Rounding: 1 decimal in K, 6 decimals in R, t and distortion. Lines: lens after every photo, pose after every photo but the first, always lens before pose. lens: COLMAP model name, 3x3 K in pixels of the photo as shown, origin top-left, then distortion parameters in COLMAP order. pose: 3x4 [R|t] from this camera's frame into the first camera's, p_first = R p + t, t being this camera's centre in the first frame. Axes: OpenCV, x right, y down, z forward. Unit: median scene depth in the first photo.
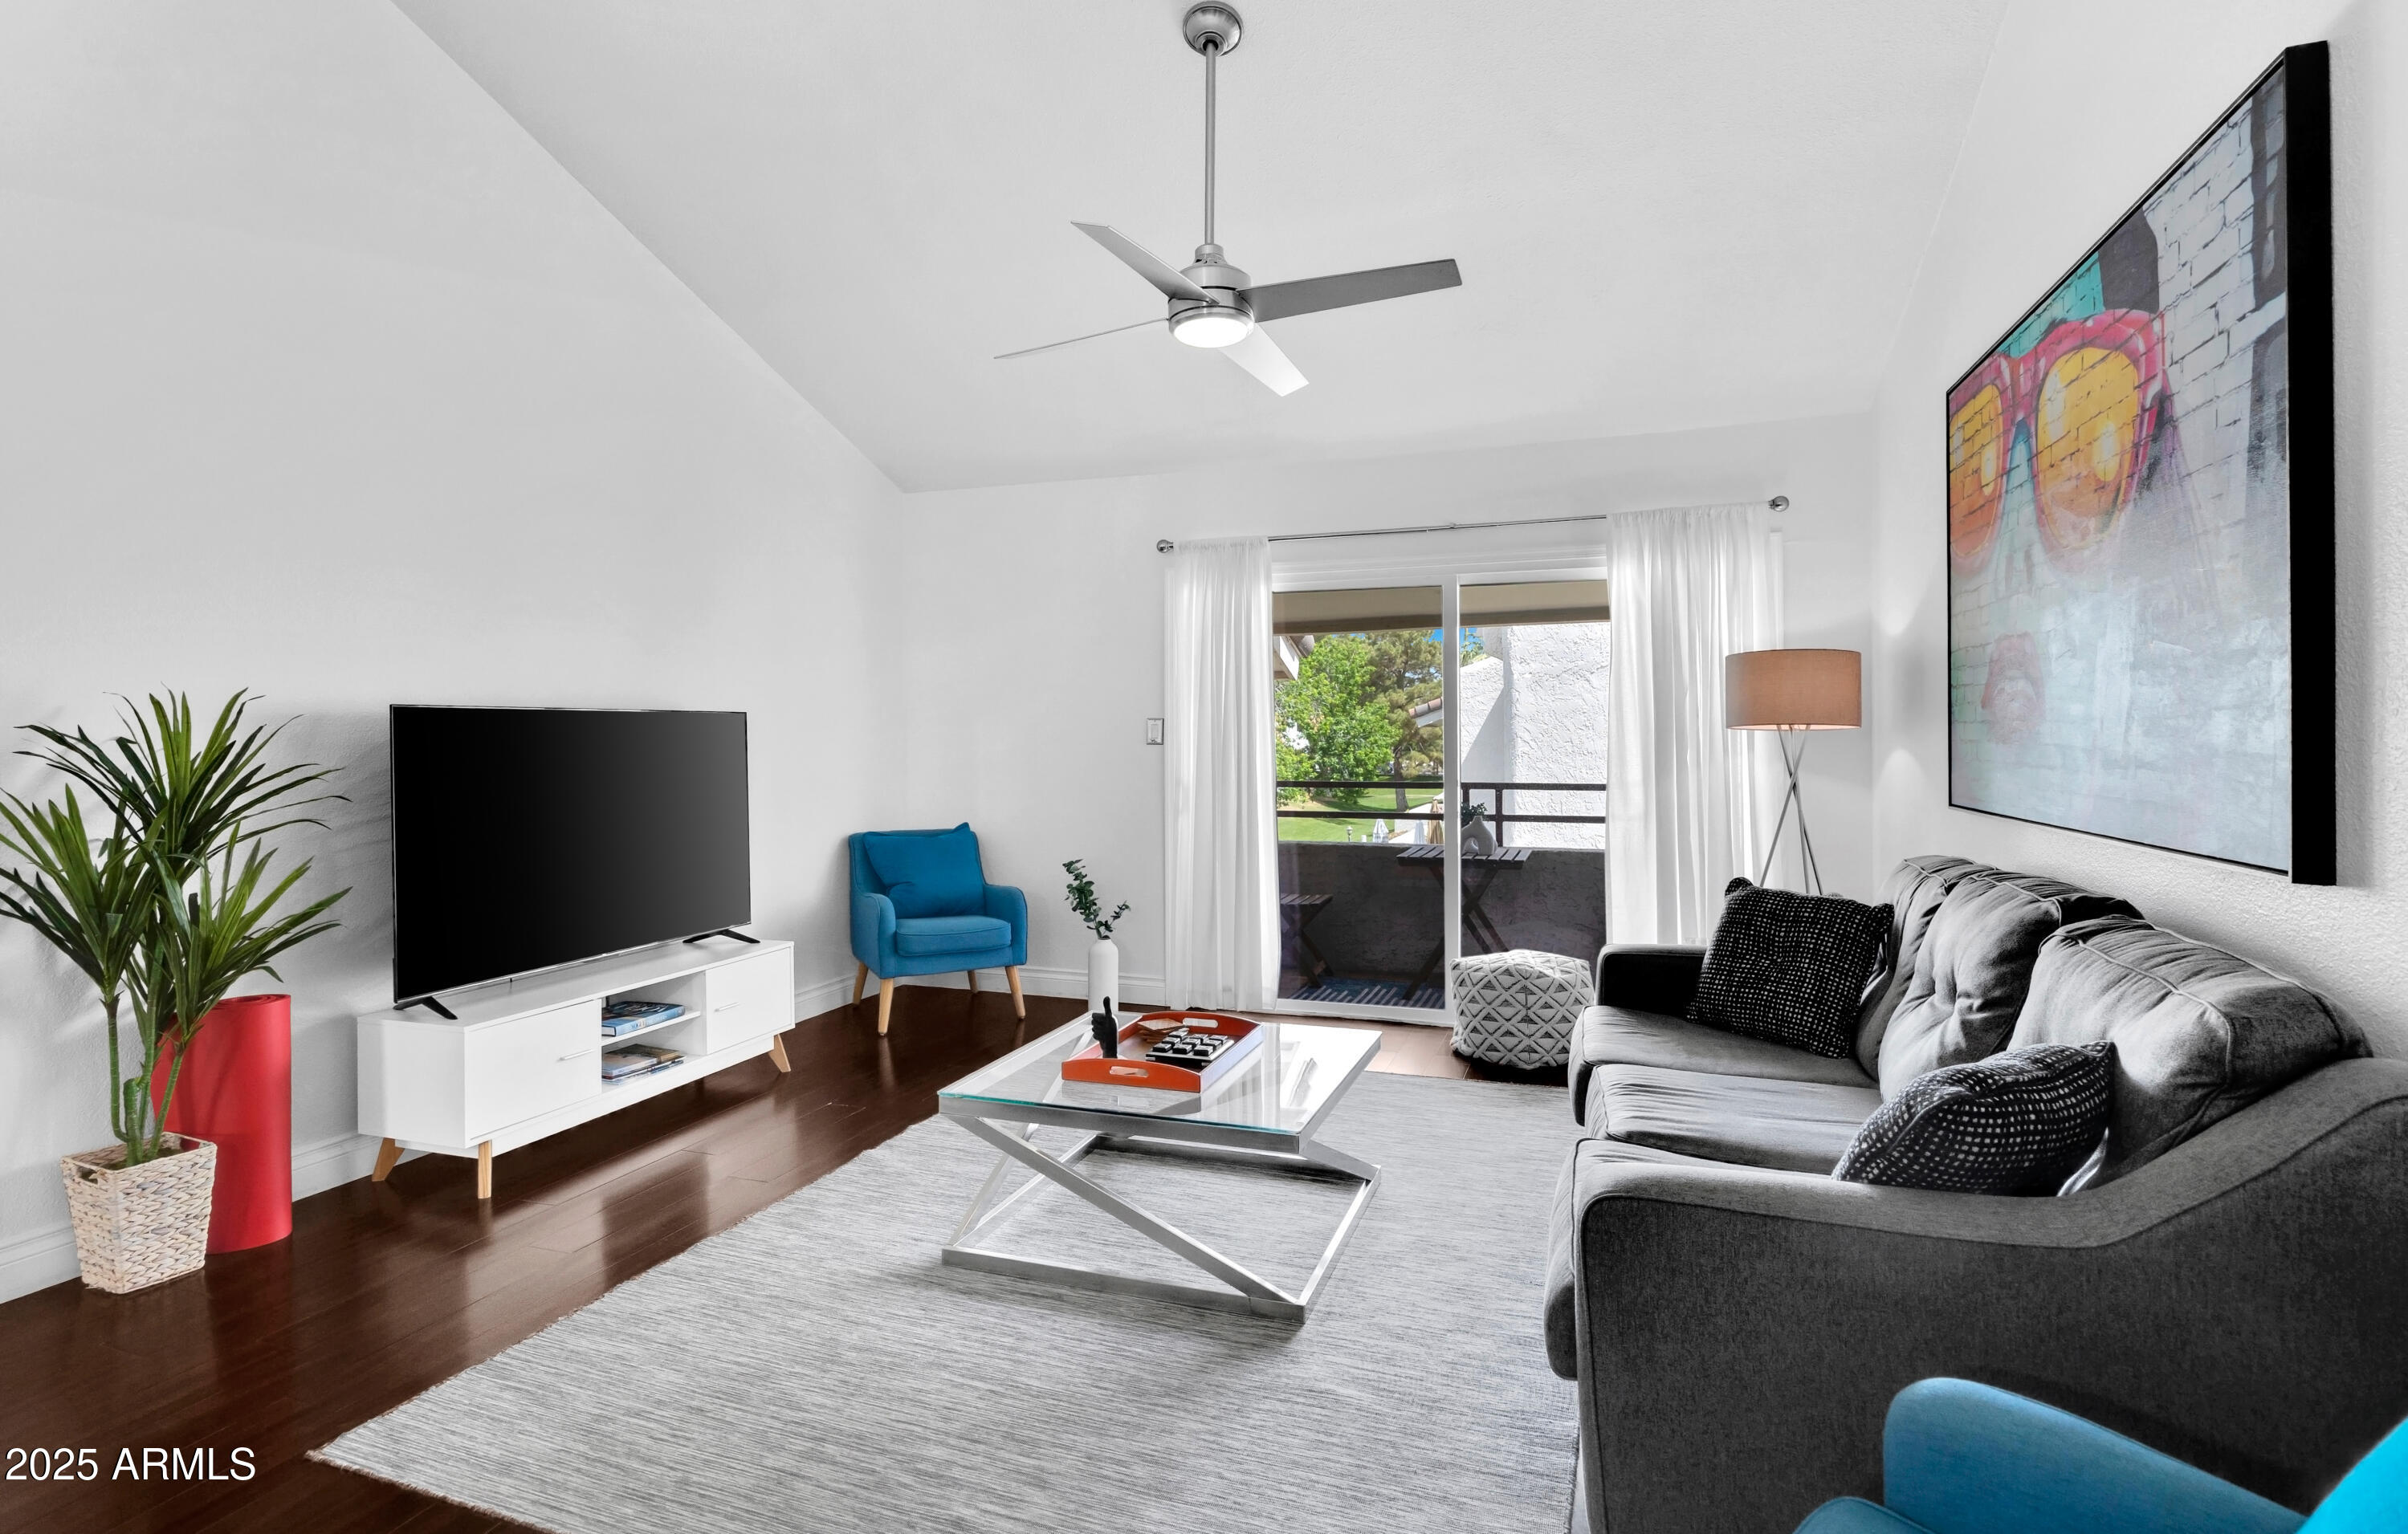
lens RADIAL K [[1182.3, 0, 1206.6], [0, 1182.3, 736.7], [0, 0, 1]] dist [-0.012244, -0.000655]
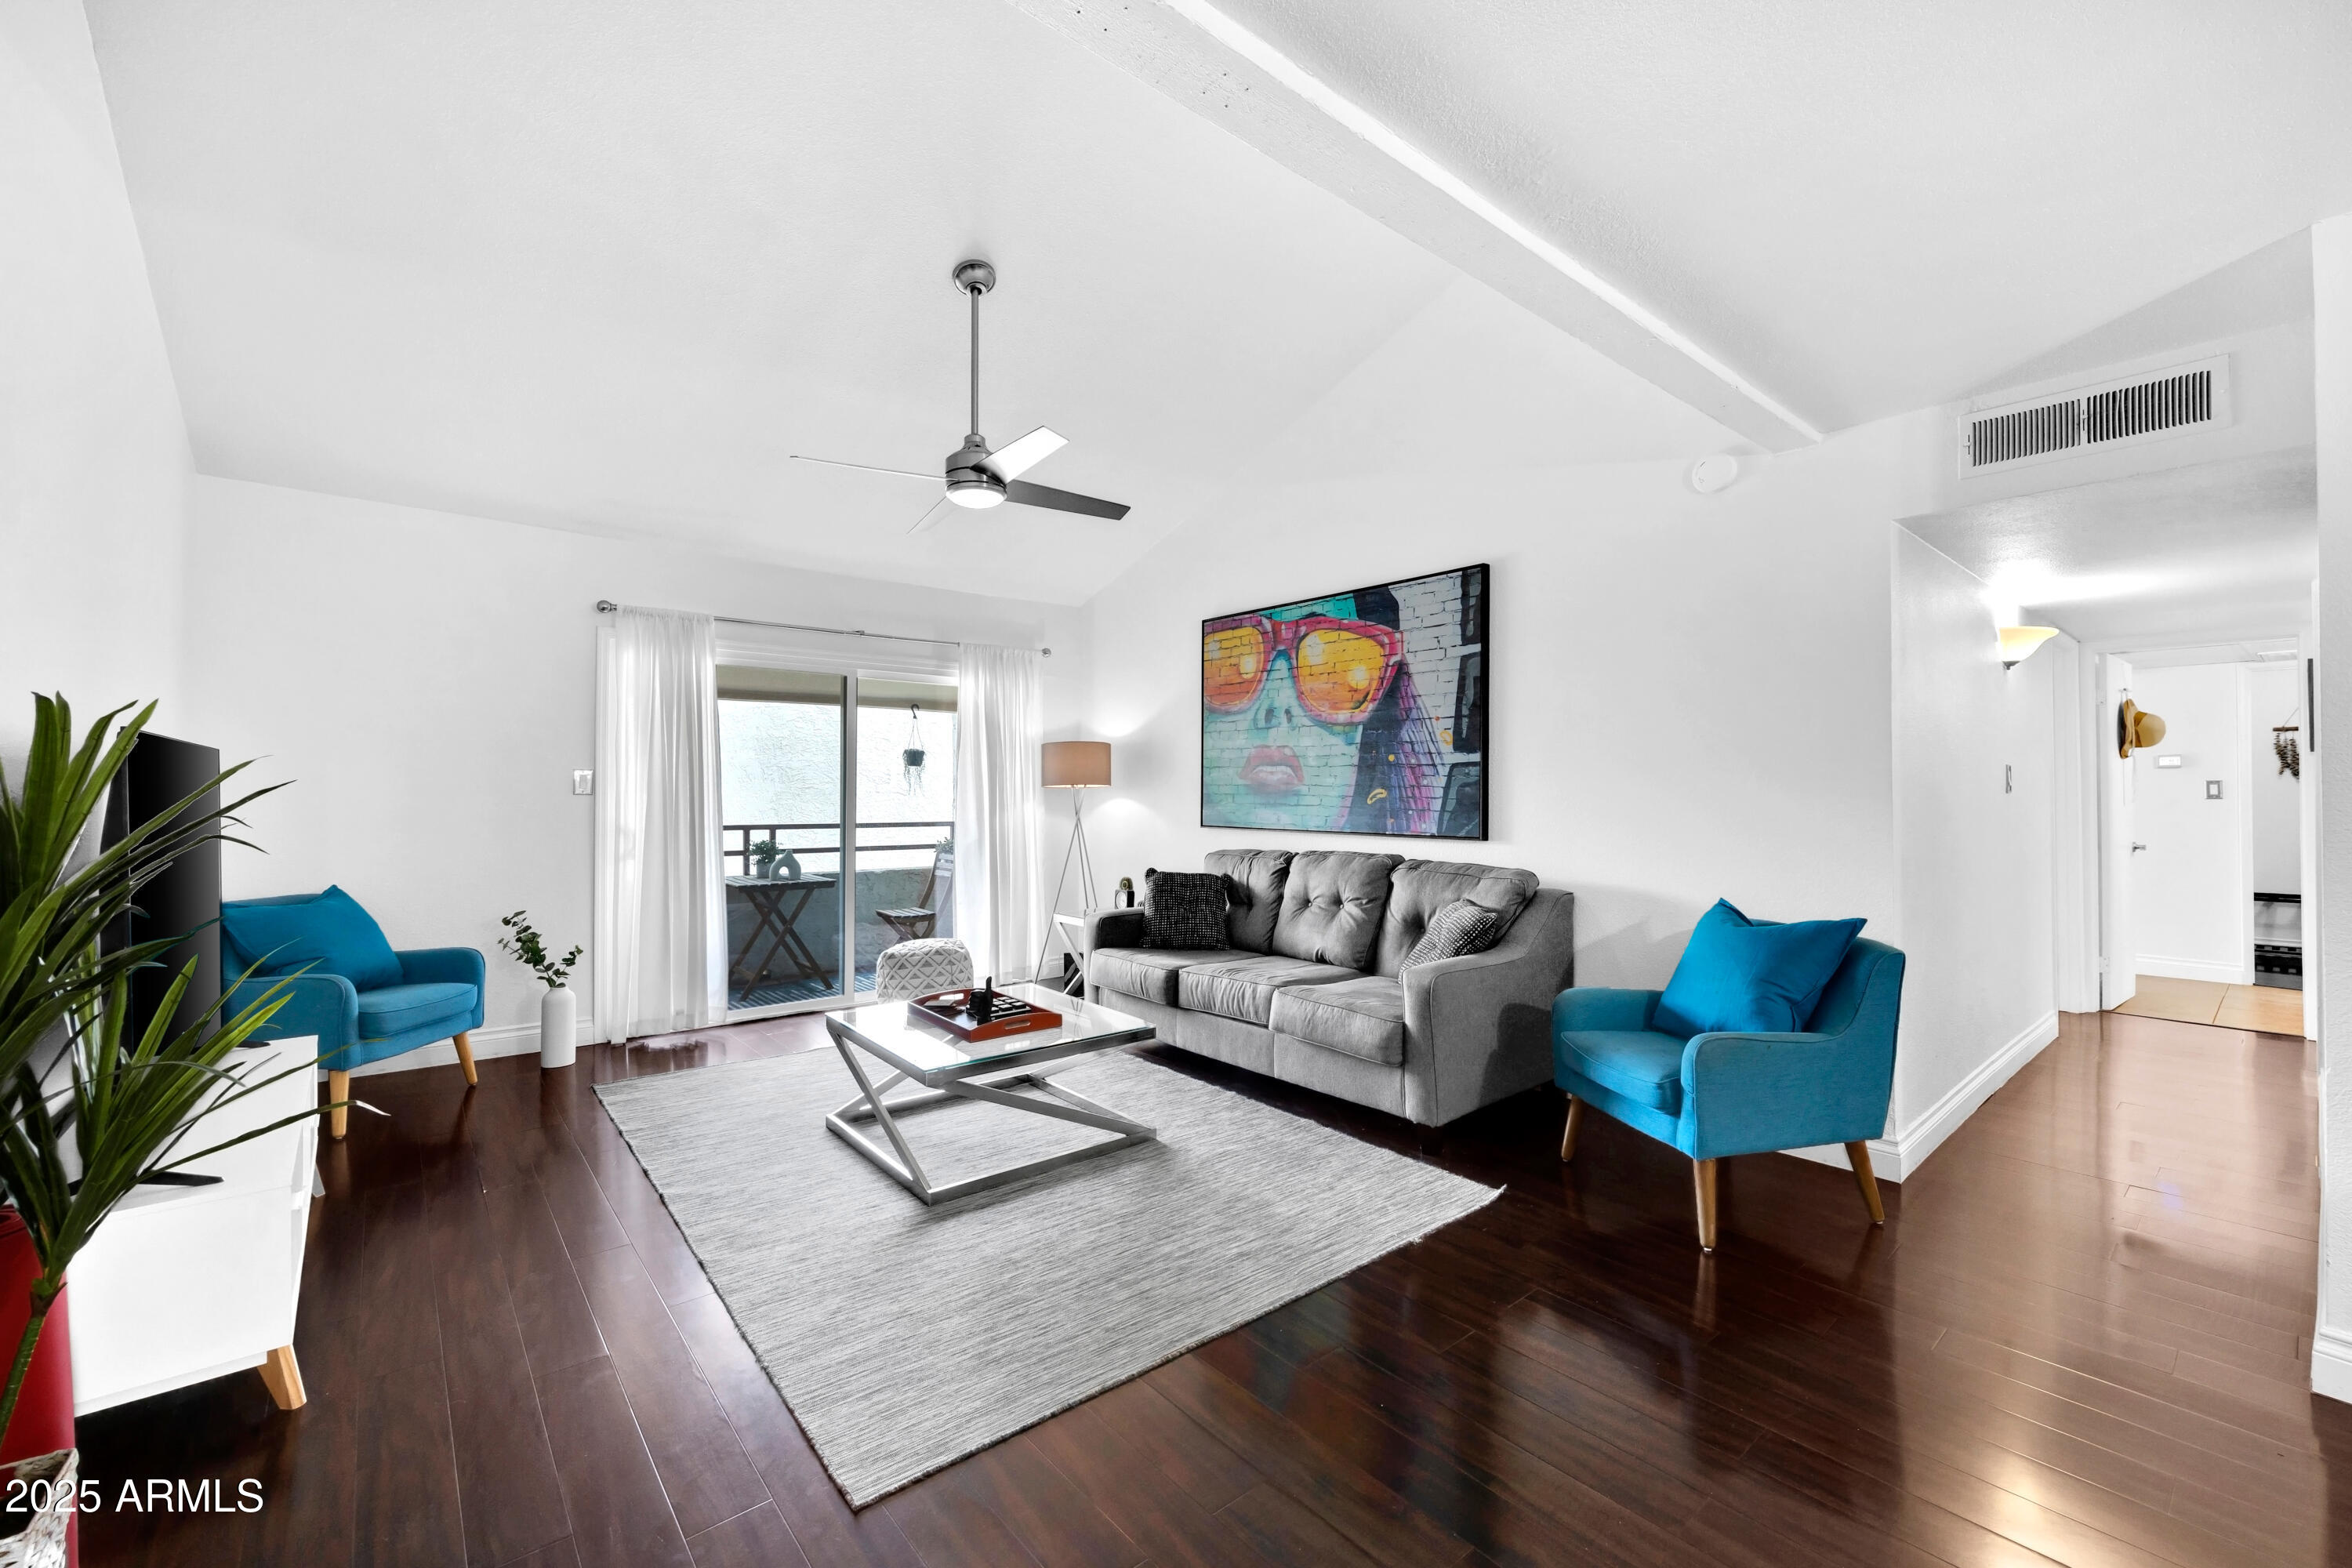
lens RADIAL K [[943.6, 0, 1162.4], [0, 943.6, 789.6], [0, 0, 1]] dist [-0.009267, -0.000168]
pose [[0.521470, 0.006198, 0.853247, -0.543438], [-0.006337, 0.999974, -0.003391, 0.001930], [-0.853246, -0.003639, 0.521495, 0.149101]]
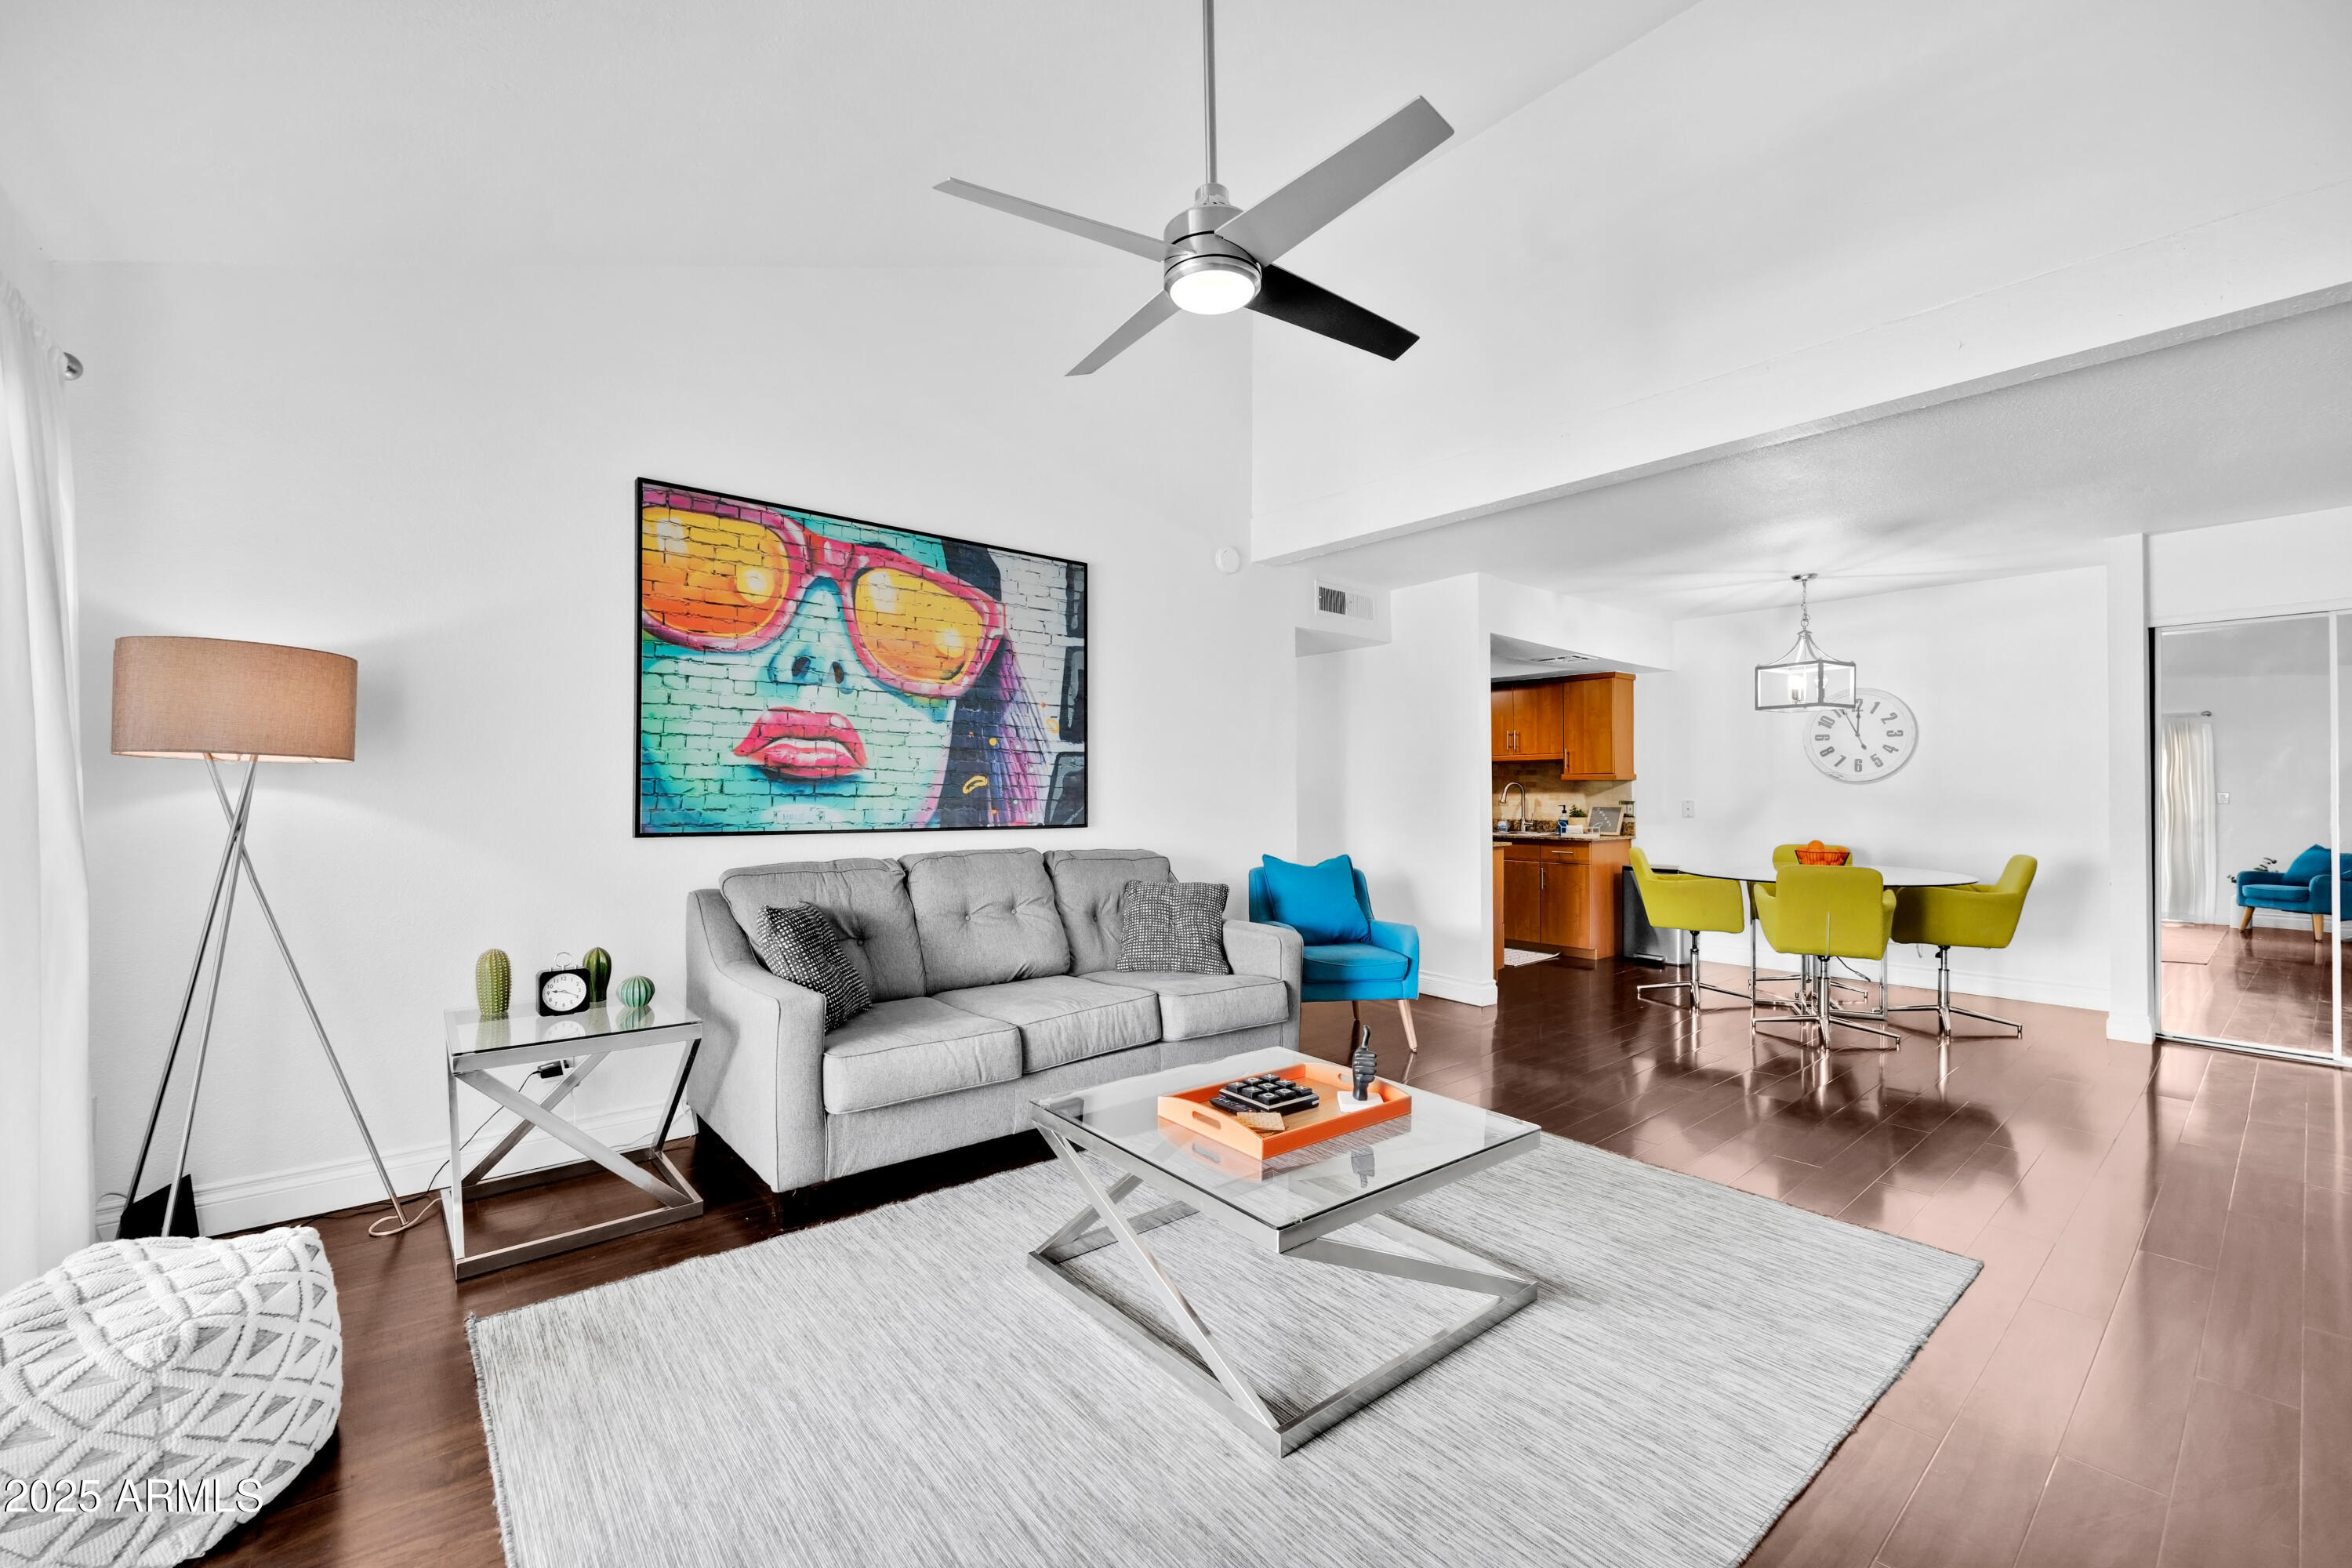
lens RADIAL K [[943.6, 0, 1184.3], [0, 943.6, 793.7], [0, 0, 1]] dist [-0.009267, -0.000168]
pose [[-0.853358, -0.001344, 0.521323, -0.217399], [-0.003929, 0.999985, -0.003853, 0.014205], [-0.521310, -0.005336, -0.853351, 1.046868]]
